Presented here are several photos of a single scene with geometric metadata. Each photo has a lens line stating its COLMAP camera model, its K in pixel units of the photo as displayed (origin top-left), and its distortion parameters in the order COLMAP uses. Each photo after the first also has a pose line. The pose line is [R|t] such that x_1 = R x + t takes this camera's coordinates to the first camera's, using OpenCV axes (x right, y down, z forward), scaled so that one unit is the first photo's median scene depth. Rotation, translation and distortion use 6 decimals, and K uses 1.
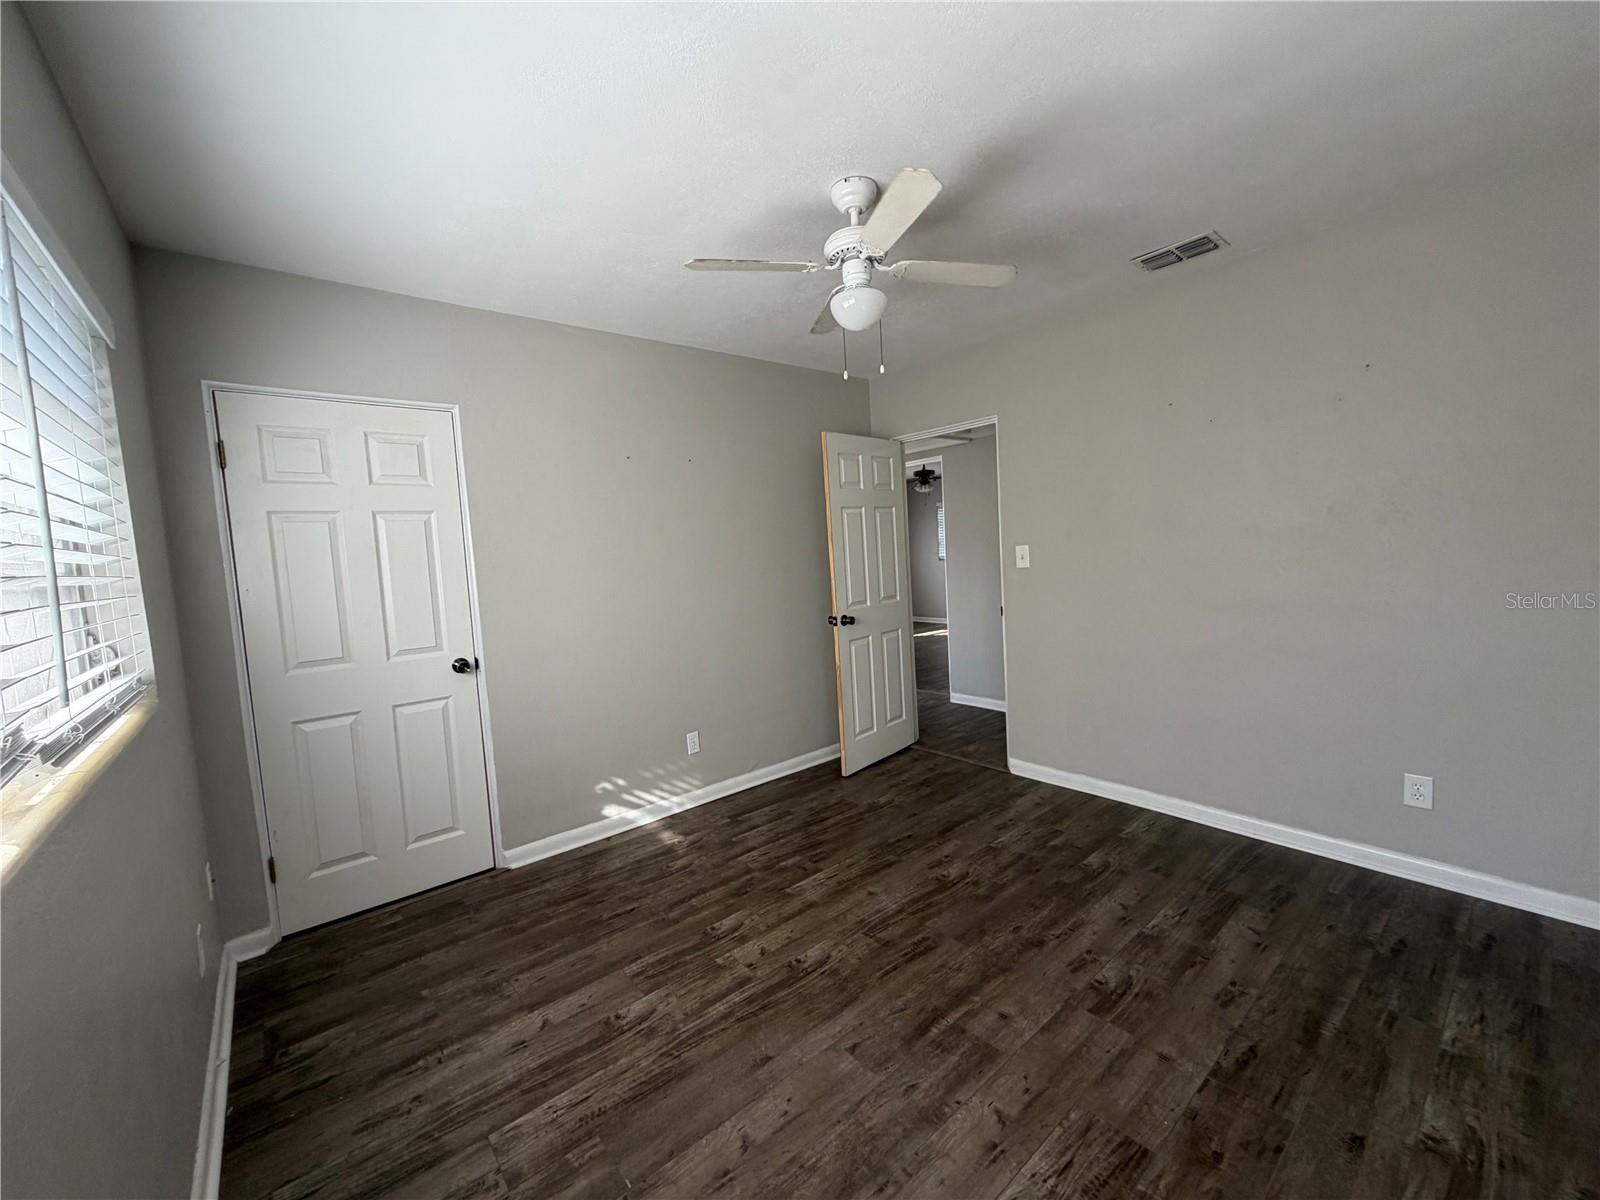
lens RADIAL K [[640.2, 0, 795.2], [0, 640.2, 602.1], [0, 0, 1]] dist [-0.001548, 0.000049]
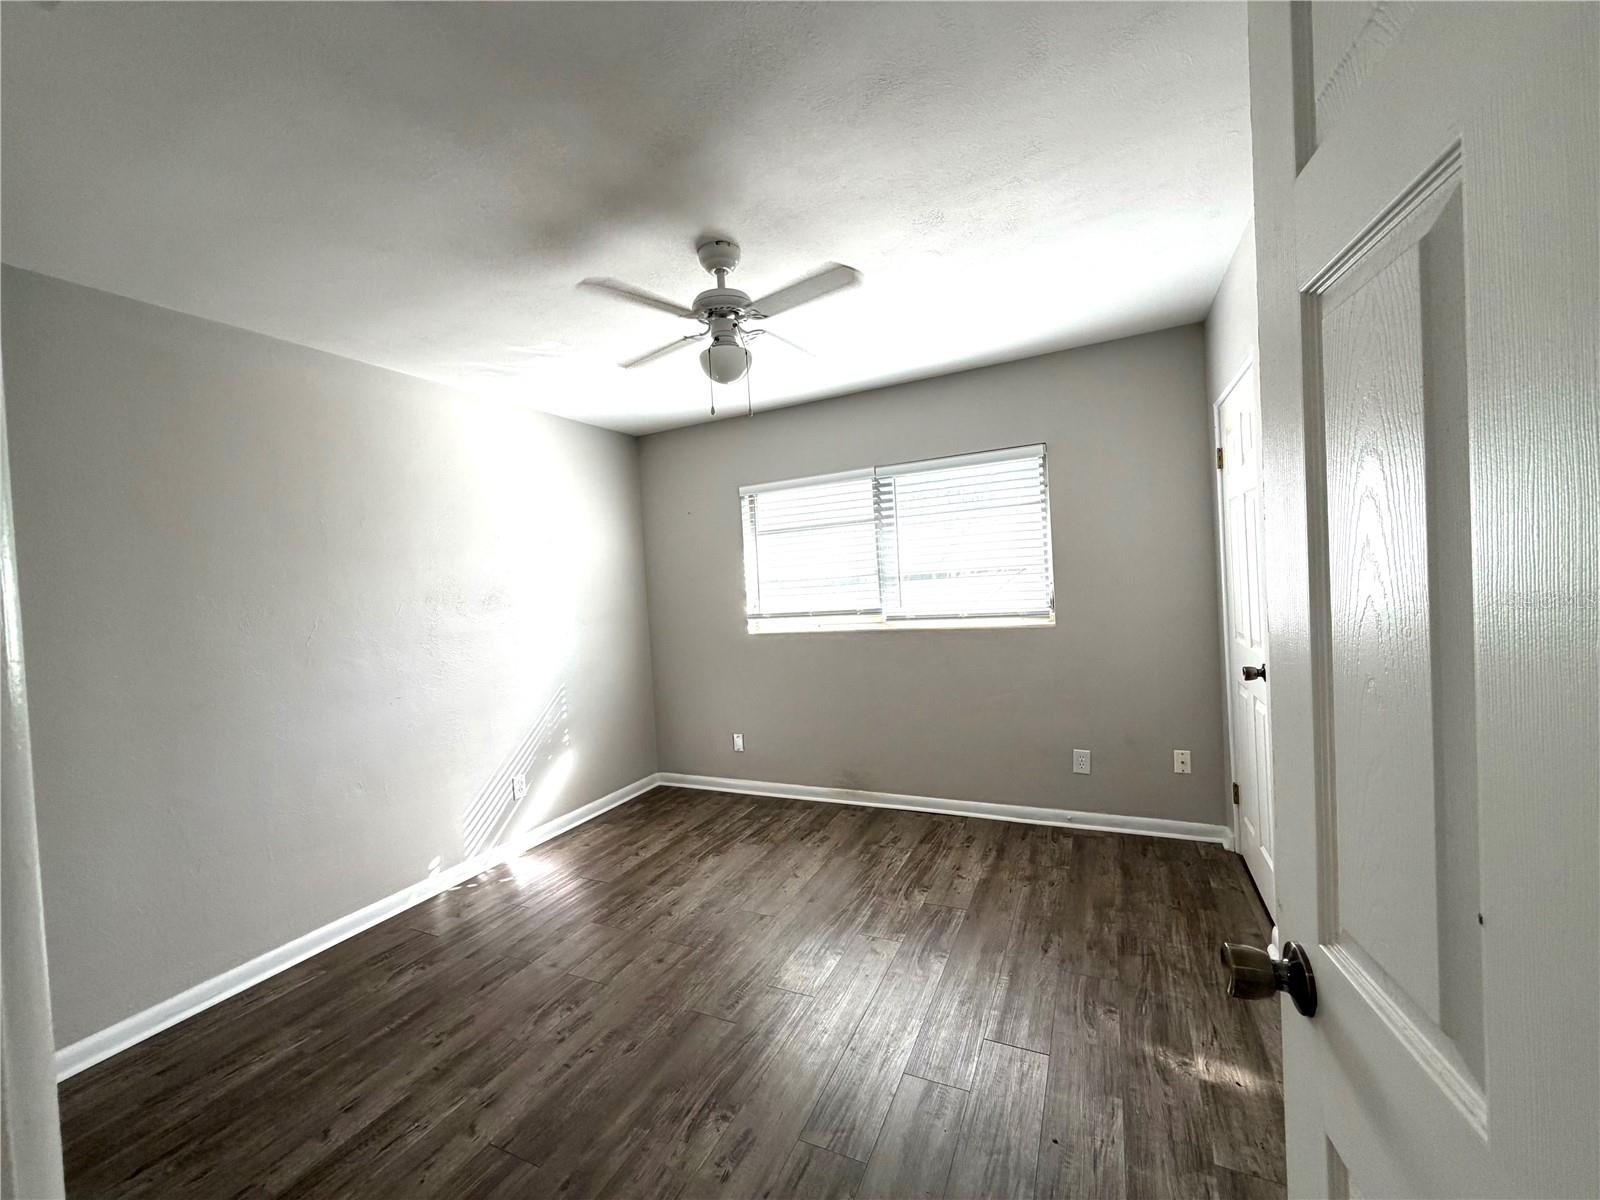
lens RADIAL K [[640.2, 0, 795.2], [0, 640.2, 602.1], [0, 0, 1]] dist [-0.001548, 0.000049]
pose [[-0.903639, 0.120019, -0.411136, 0.476163], [0.074040, 0.989257, 0.126051, -0.190306], [0.421847, 0.083464, -0.902817, 2.014287]]
